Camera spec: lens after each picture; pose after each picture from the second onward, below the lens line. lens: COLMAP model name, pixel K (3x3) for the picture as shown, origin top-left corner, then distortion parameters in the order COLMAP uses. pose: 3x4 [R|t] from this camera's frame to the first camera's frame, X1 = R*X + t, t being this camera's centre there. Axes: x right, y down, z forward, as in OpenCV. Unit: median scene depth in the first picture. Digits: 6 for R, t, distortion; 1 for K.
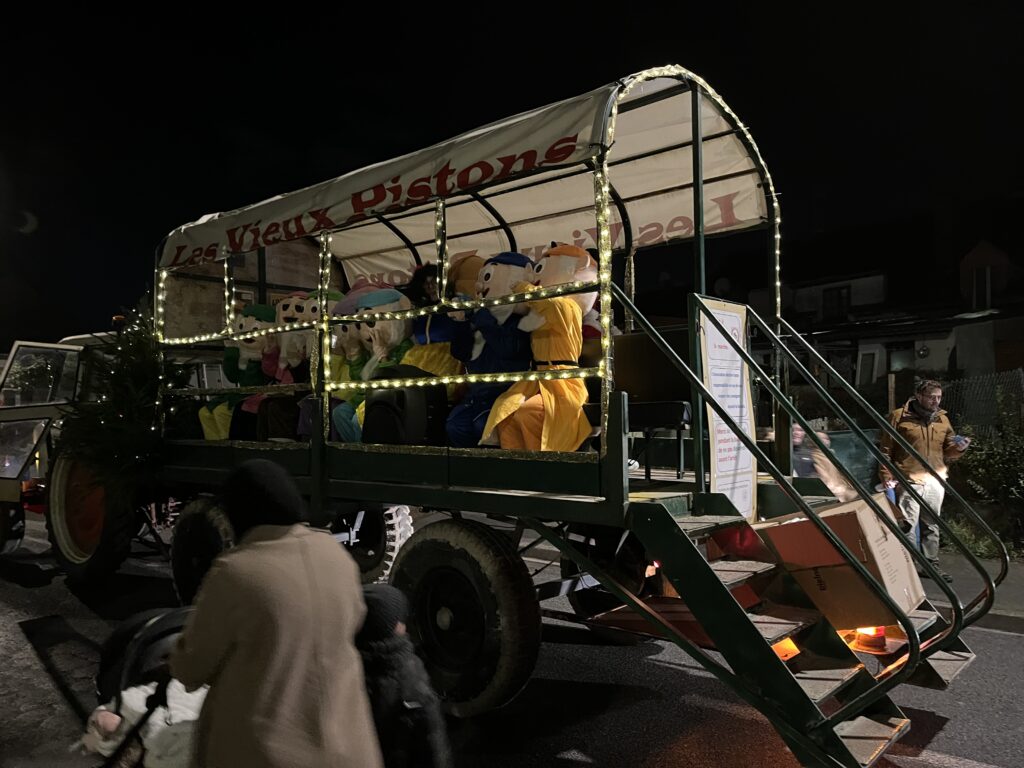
lens RADIAL K [[765.3, 0, 513.7], [0, 765.3, 383.4], [0, 0, 1]] dist [0.051388, -0.056463]
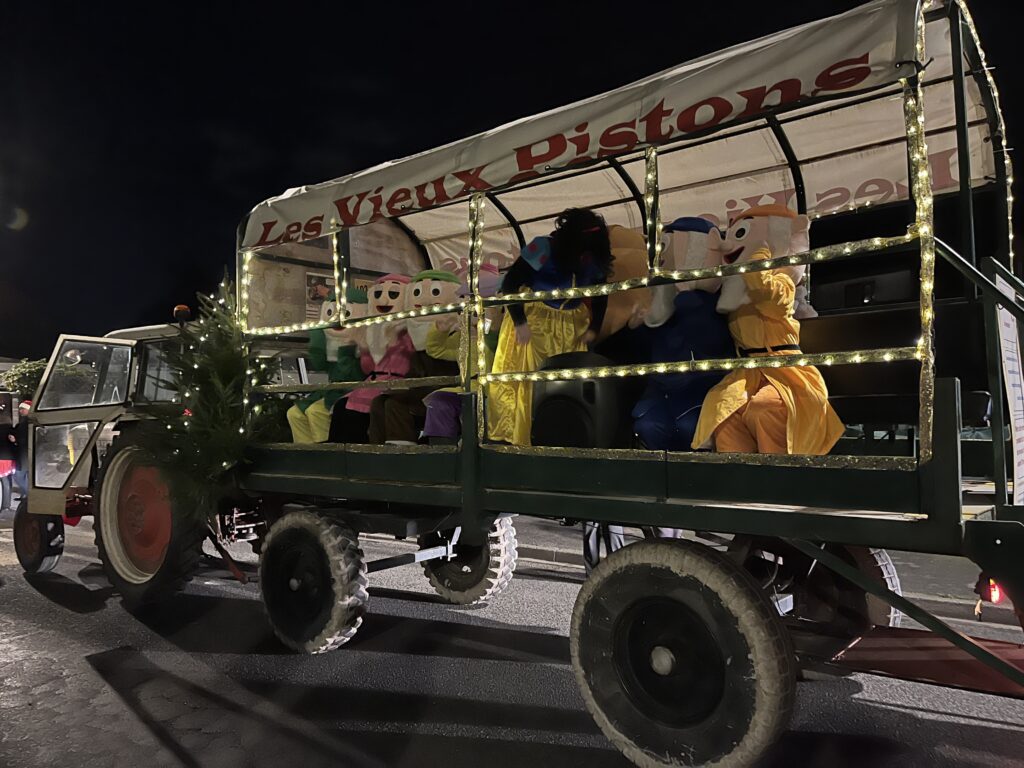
lens RADIAL K [[765.3, 0, 510.9], [0, 765.3, 384.2], [0, 0, 1]] dist [0.051388, -0.056463]
pose [[0.999833, -0.006302, 0.017178, -0.219277], [0.006315, 0.999980, -0.000739, 0.009969], [-0.017173, 0.000847, 0.999852, 0.155692]]
